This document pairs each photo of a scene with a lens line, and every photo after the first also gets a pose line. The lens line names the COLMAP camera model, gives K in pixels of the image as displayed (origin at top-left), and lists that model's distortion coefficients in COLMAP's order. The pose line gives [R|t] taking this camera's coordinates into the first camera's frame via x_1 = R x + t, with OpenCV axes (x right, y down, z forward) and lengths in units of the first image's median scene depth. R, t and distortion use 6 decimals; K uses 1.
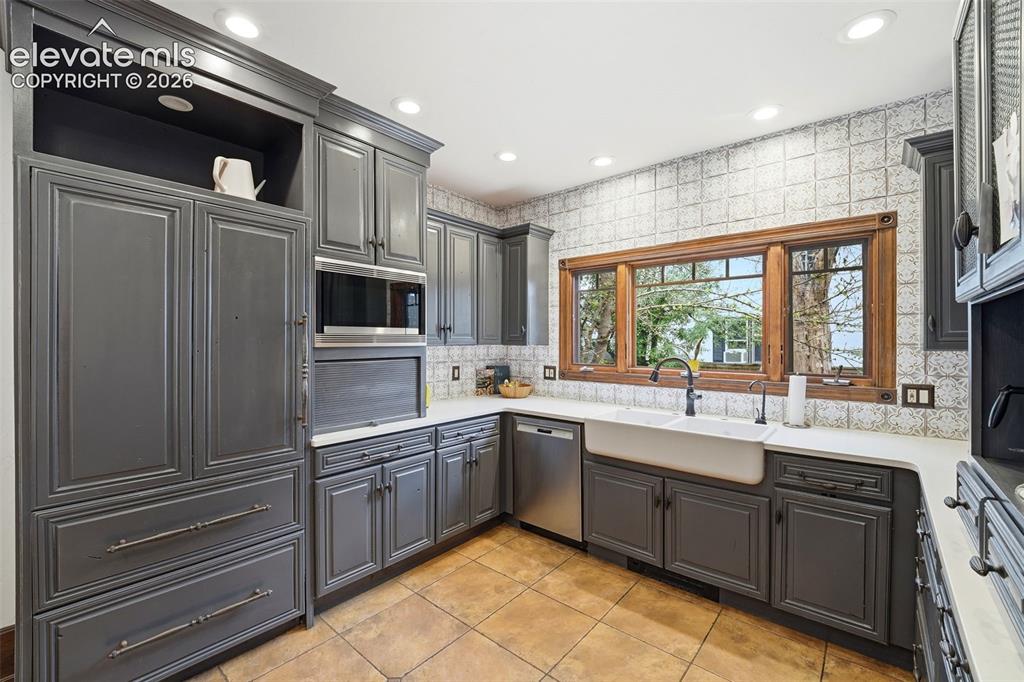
lens RADIAL K [[425.3, 0, 520.2], [0, 425.3, 342.2], [0, 0, 1]] dist [0.000530, -0.007546]
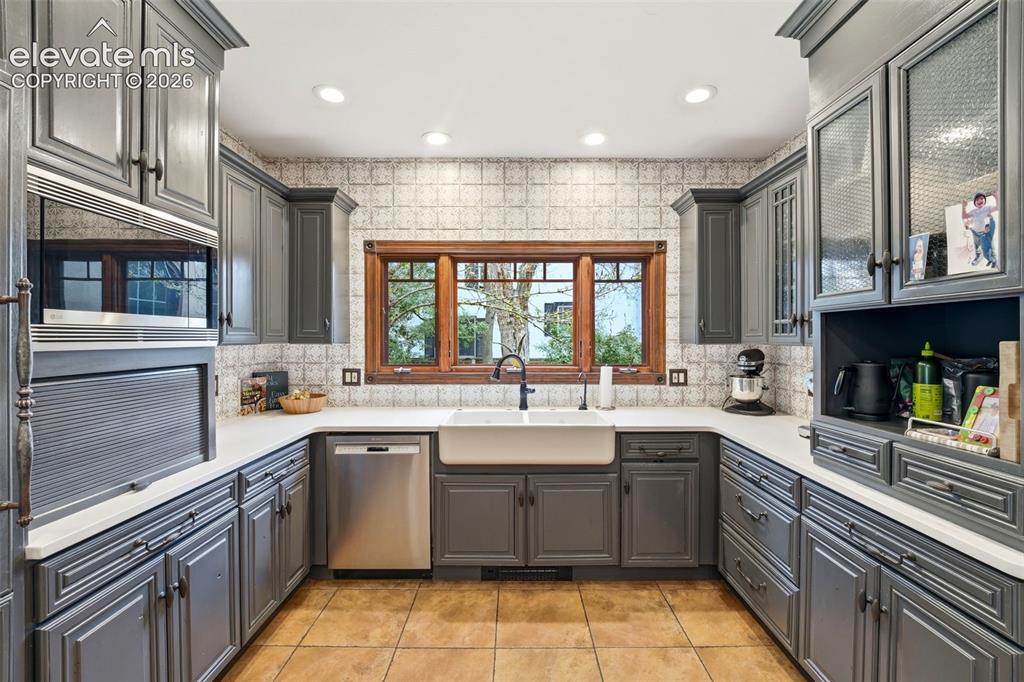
lens RADIAL K [[425.3, 0, 516.1], [0, 425.3, 339.8], [0, 0, 1]] dist [0.000530, -0.007546]
pose [[0.768346, -0.004231, 0.640020, -0.293056], [0.003709, 0.999991, 0.002158, -0.000466], [-0.640023, 0.000716, 0.768355, 0.231347]]
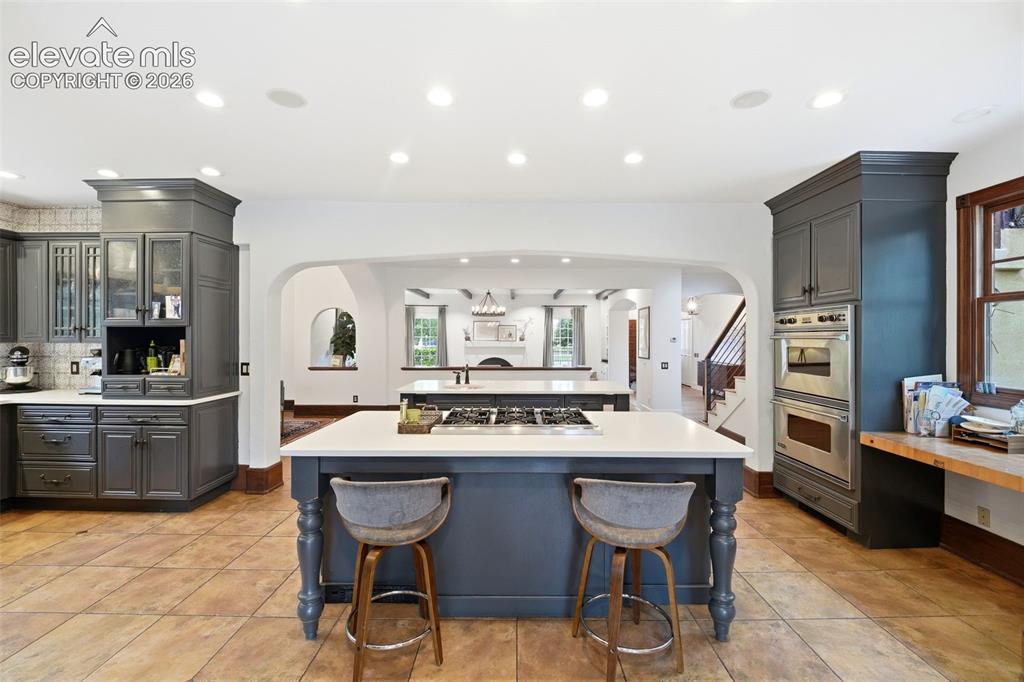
lens RADIAL K [[425.3, 0, 507.0], [0, 425.3, 341.6], [0, 0, 1]] dist [0.000530, -0.007546]
pose [[-0.638024, -0.008083, 0.769974, -1.408159], [-0.000095, 0.999946, 0.010418, -0.004698], [-0.770017, 0.006574, -0.637990, 0.307611]]
